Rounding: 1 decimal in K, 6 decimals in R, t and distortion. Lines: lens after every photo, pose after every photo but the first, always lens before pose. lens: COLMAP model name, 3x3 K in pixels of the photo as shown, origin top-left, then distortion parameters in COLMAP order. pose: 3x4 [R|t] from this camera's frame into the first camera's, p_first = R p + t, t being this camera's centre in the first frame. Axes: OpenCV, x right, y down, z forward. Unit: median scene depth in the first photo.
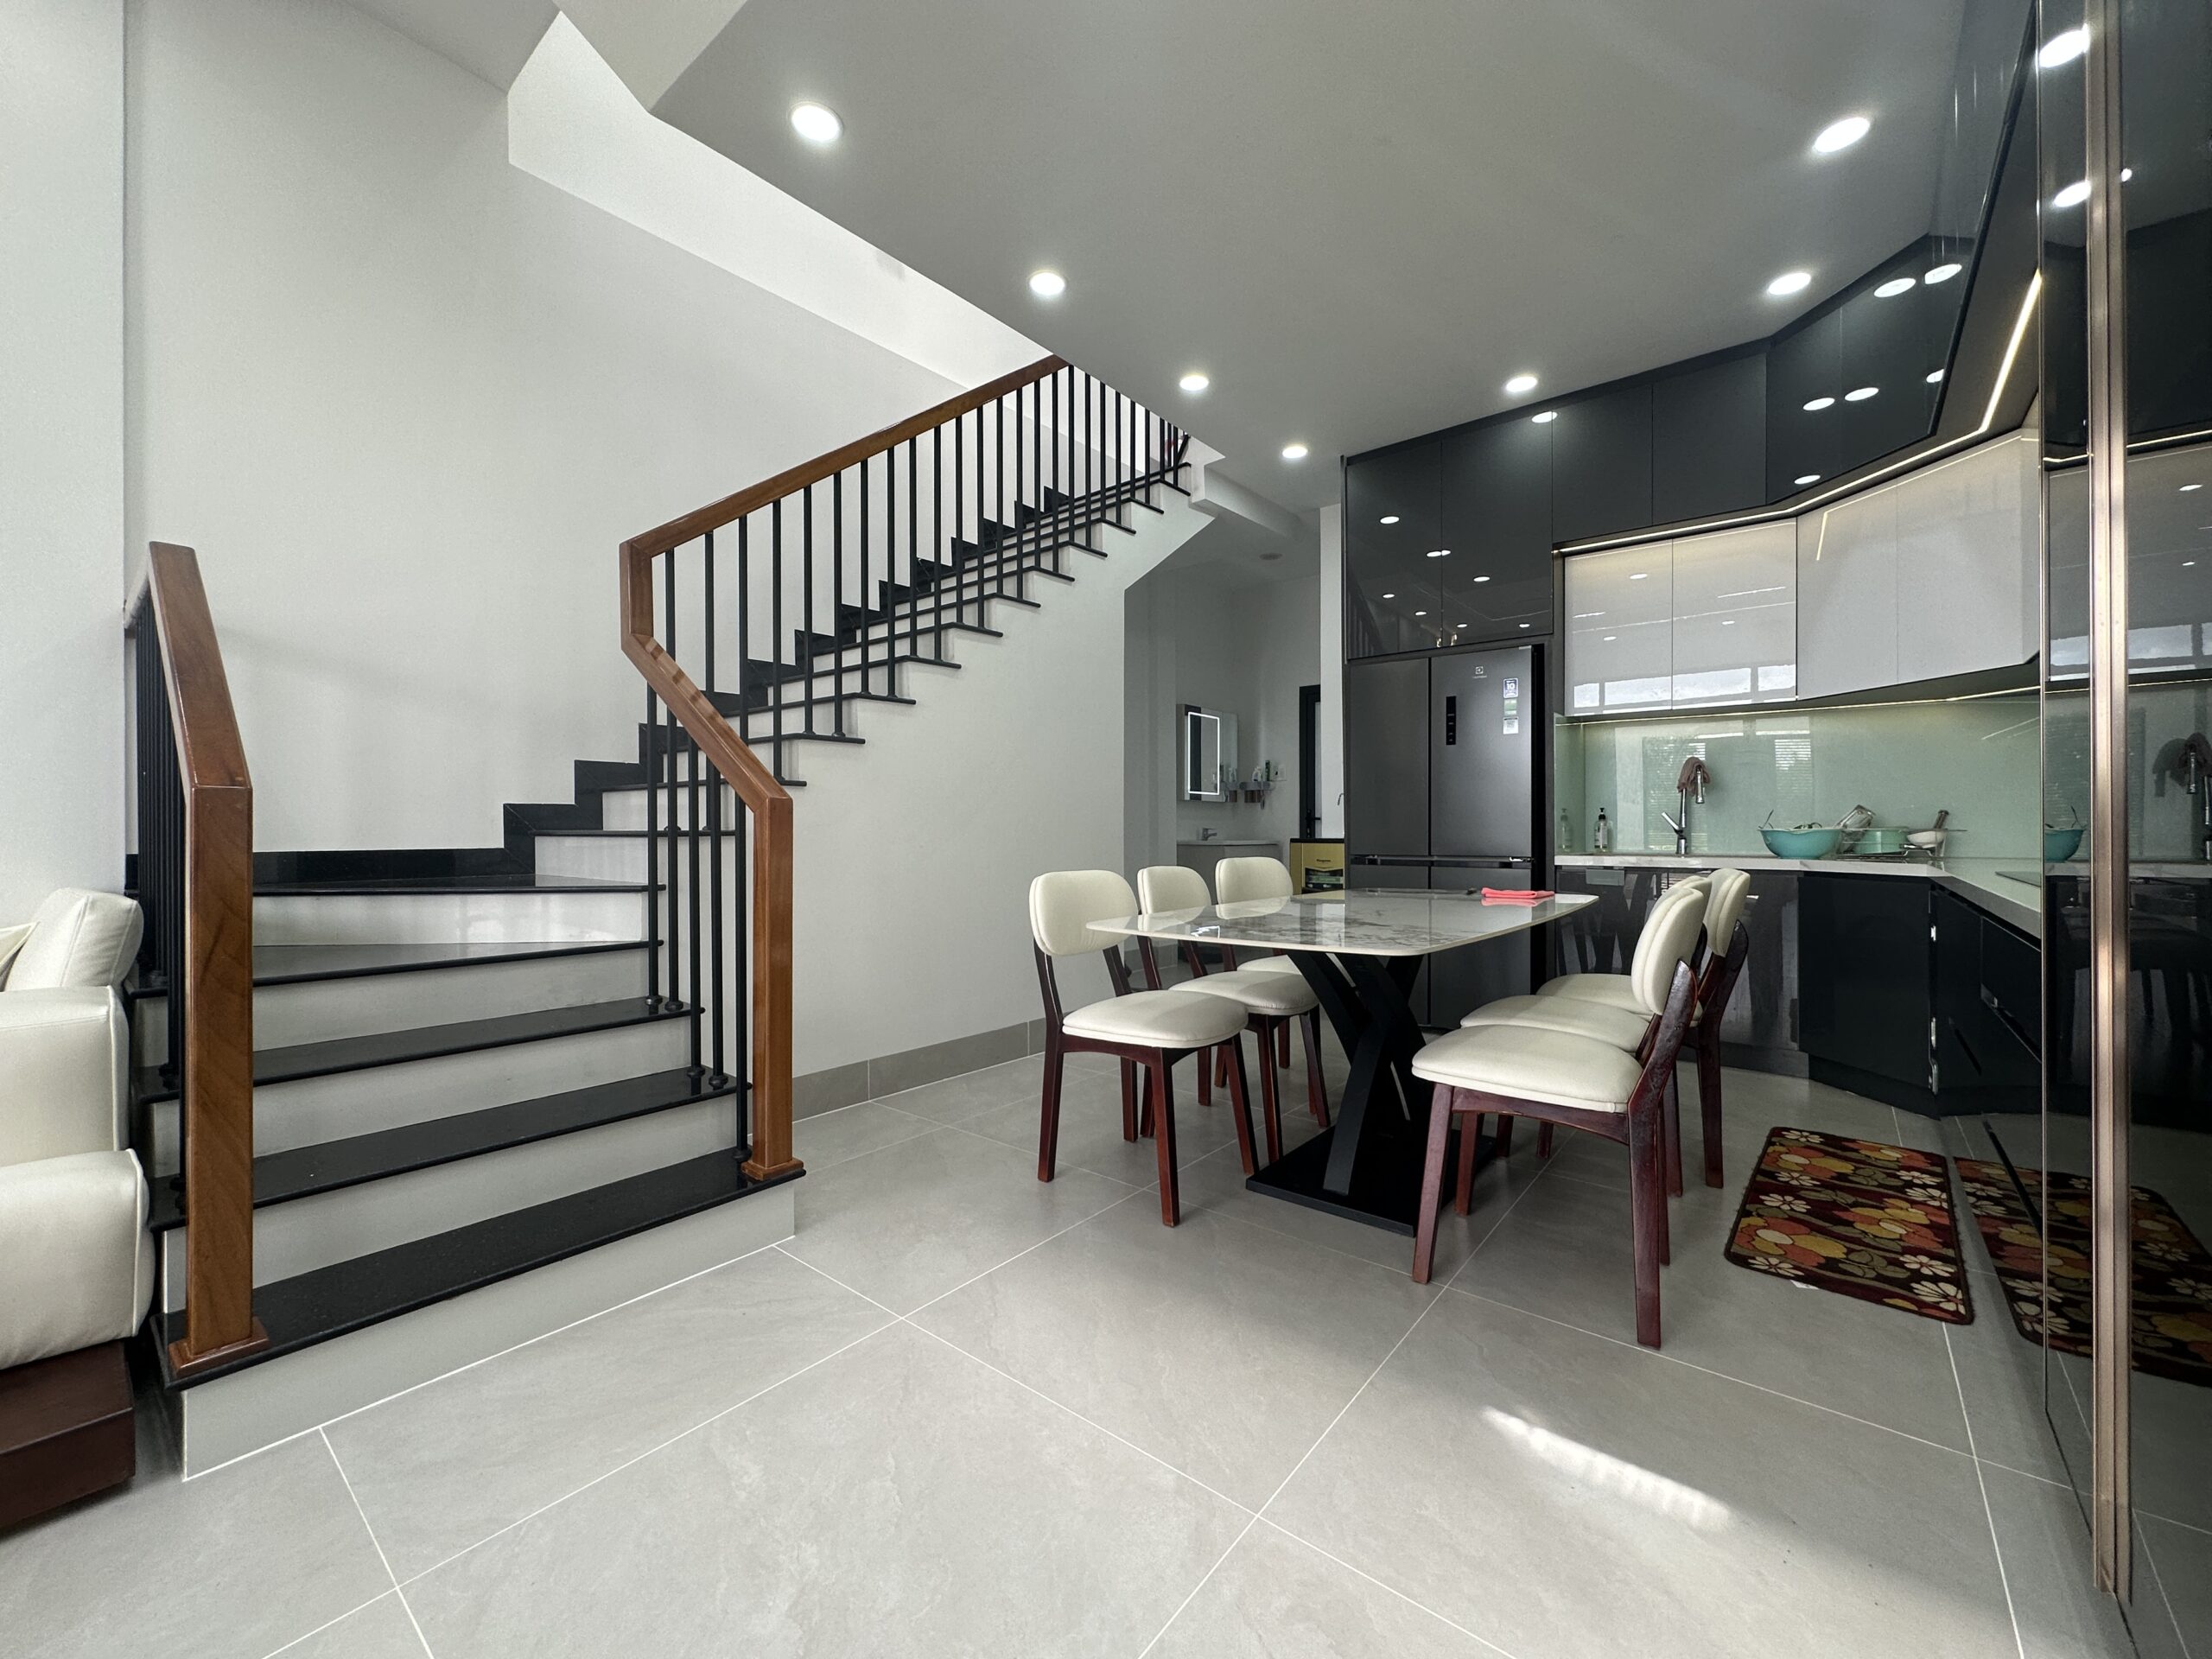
lens RADIAL K [[883.0, 0, 1099.6], [0, 883.0, 828.6], [0, 0, 1]] dist [-0.000208, -0.000279]
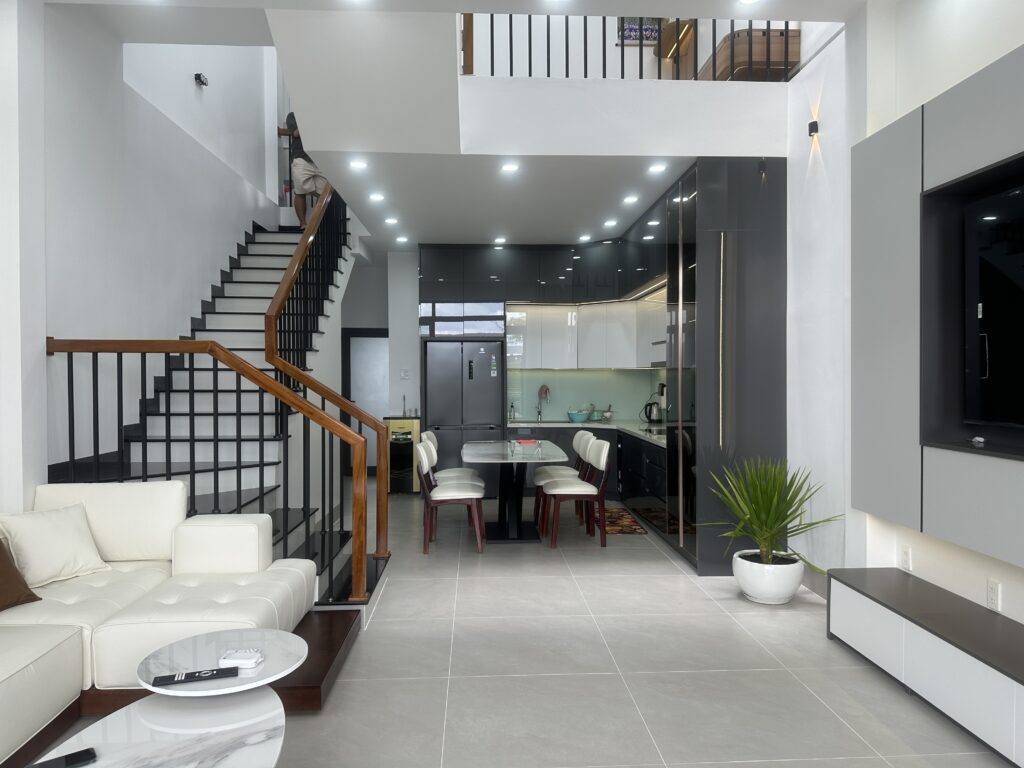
lens RADIAL K [[719.0, 0, 512.4], [0, 719.0, 382.0], [0, 0, 1]] dist [-0.010764, -0.005663]
pose [[0.737006, -0.003516, 0.675877, -0.902195], [-0.001838, 0.999972, 0.007206, -0.108948], [-0.675884, -0.006553, 0.736979, -0.557017]]
